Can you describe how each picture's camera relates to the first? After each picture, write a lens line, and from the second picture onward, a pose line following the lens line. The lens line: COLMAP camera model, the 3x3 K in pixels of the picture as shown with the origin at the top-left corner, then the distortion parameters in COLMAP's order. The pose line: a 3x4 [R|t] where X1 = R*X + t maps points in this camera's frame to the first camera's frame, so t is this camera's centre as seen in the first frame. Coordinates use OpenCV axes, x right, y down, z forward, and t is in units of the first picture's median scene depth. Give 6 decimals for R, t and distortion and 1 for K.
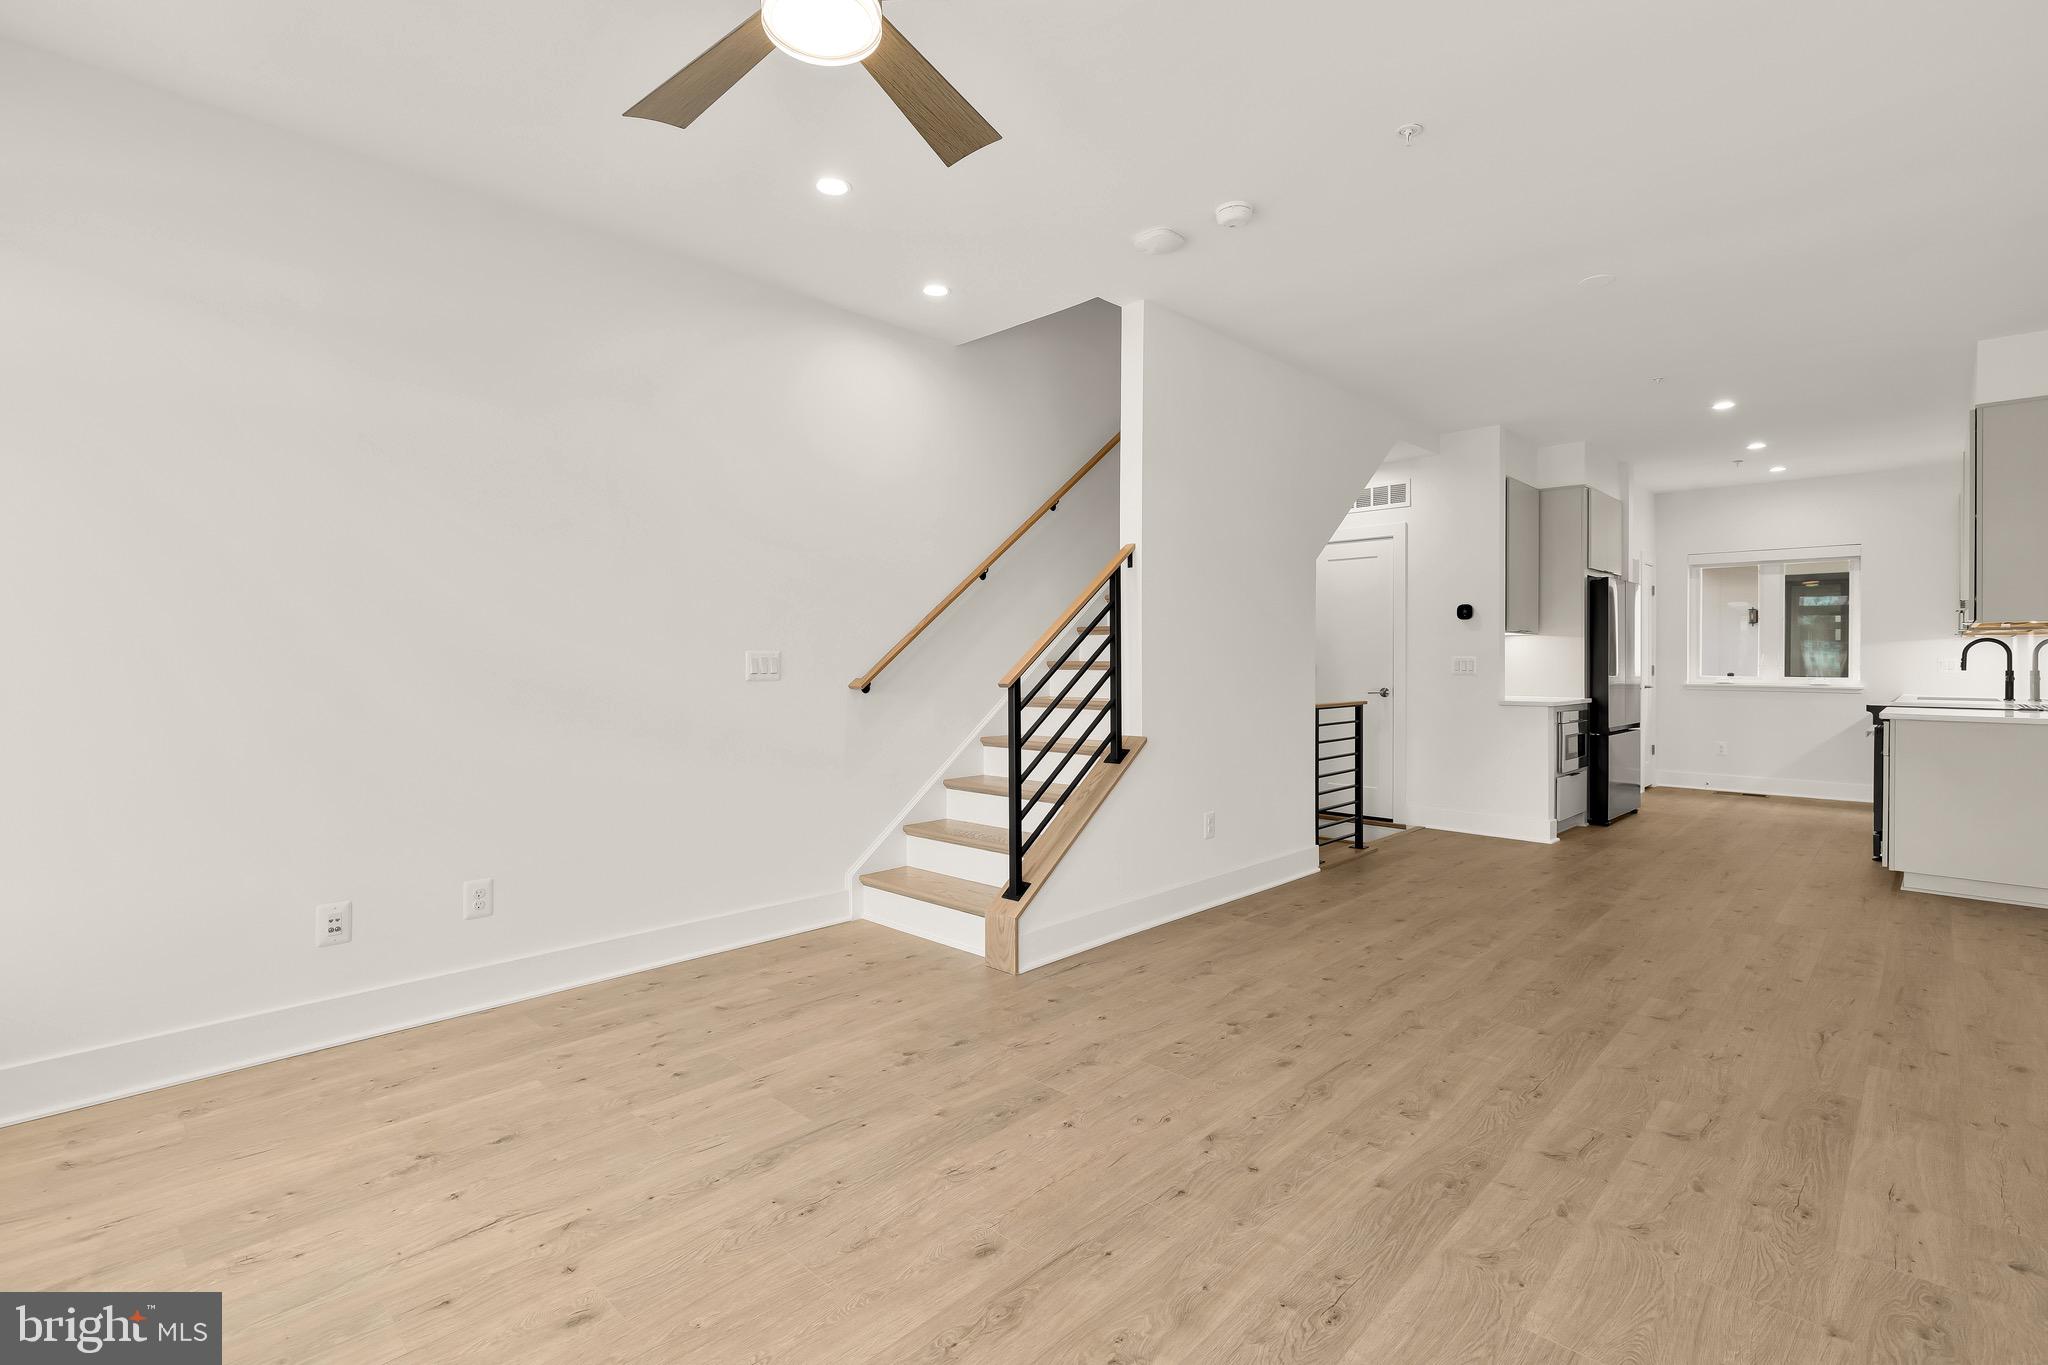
lens RADIAL K [[935.6, 0, 1023.2], [0, 935.6, 668.1], [0, 0, 1]] dist [0.010648, -0.001851]
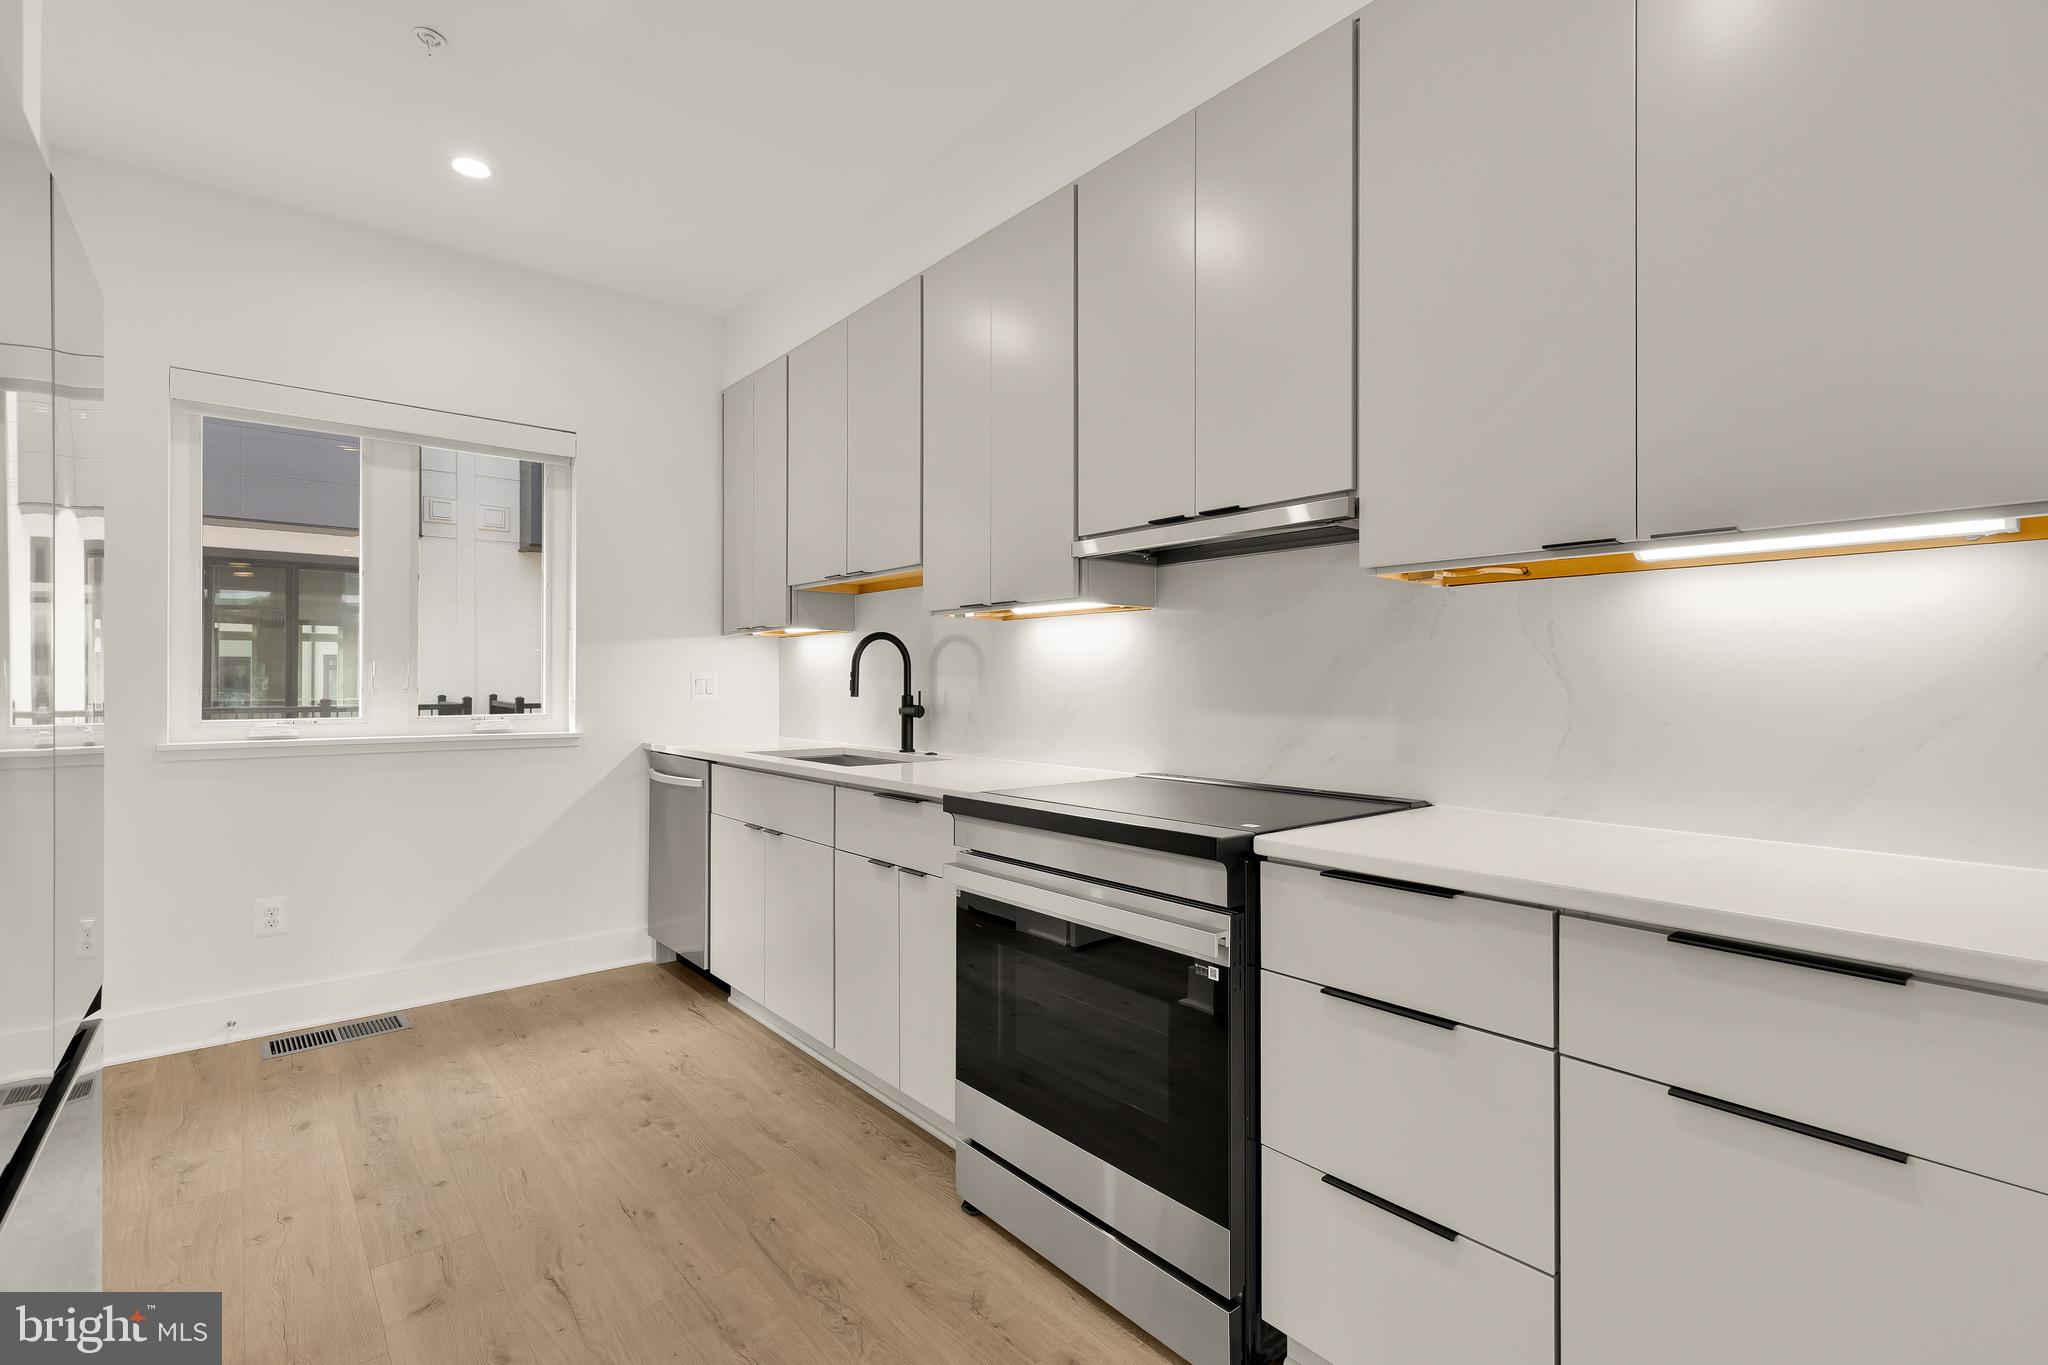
lens RADIAL K [[934.6, 0, 1026.1], [0, 934.6, 678.7], [0, 0, 1]] dist [0.002678, 0.000375]
pose [[0.100901, -0.000150, 0.994896, -0.461451], [0.012728, 0.999918, -0.001140, 0.000633], [-0.994815, 0.012778, 0.100895, 0.178422]]
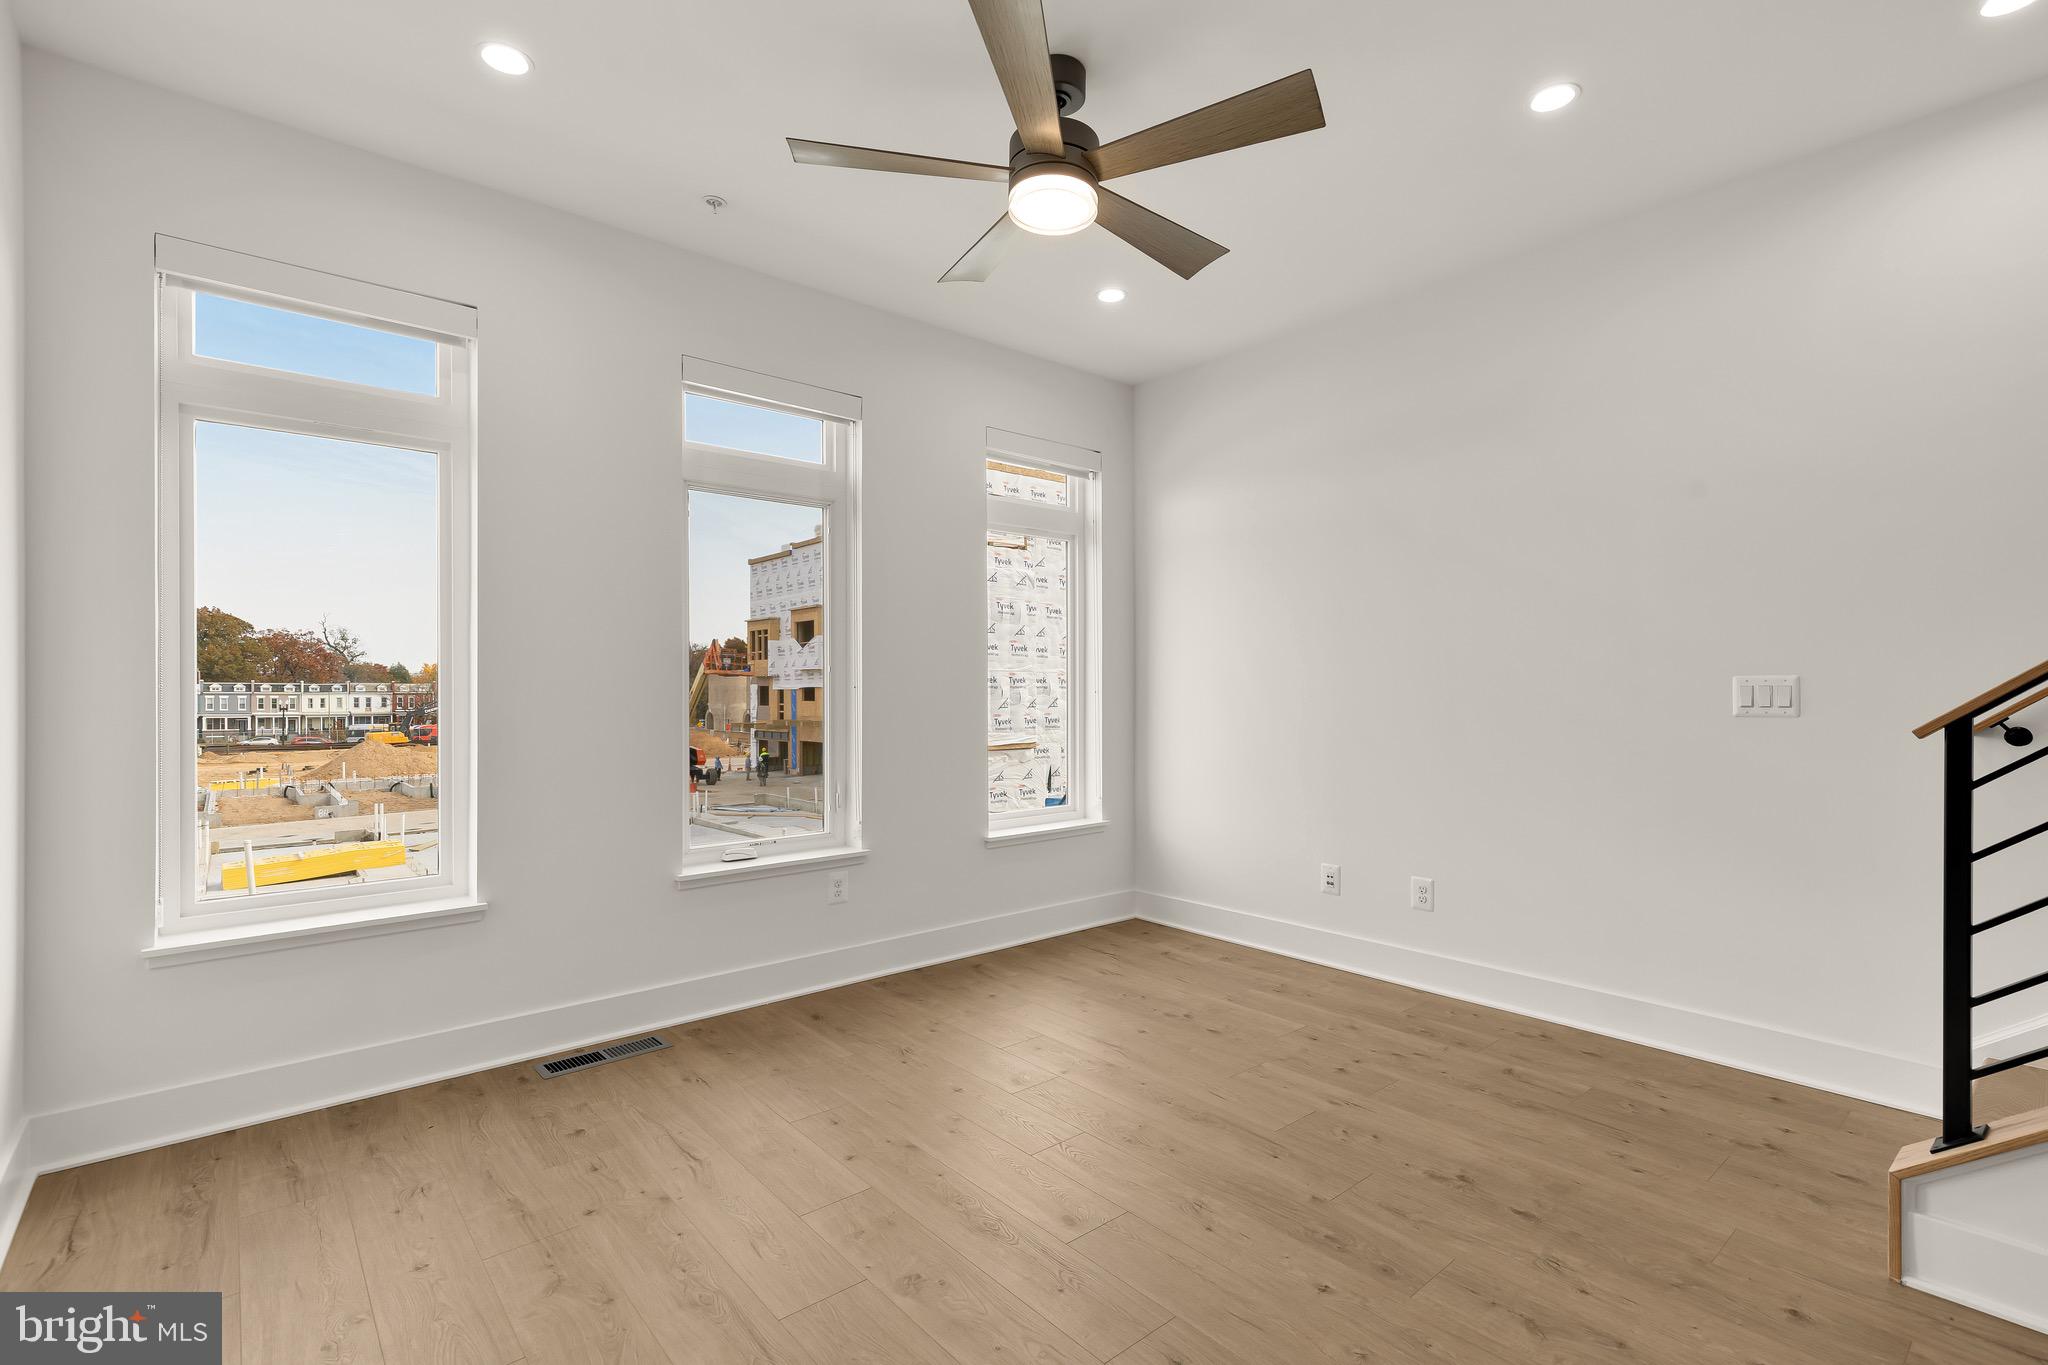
lens RADIAL K [[935.6, 0, 1023.1], [0, 935.6, 694.8], [0, 0, 1]] dist [0.010648, -0.001851]
pose [[-0.100744, 0.001671, -0.994911, 0.616500], [-0.005167, 0.999984, 0.002203, -0.002900], [0.994899, 0.005363, -0.100733, 0.604457]]
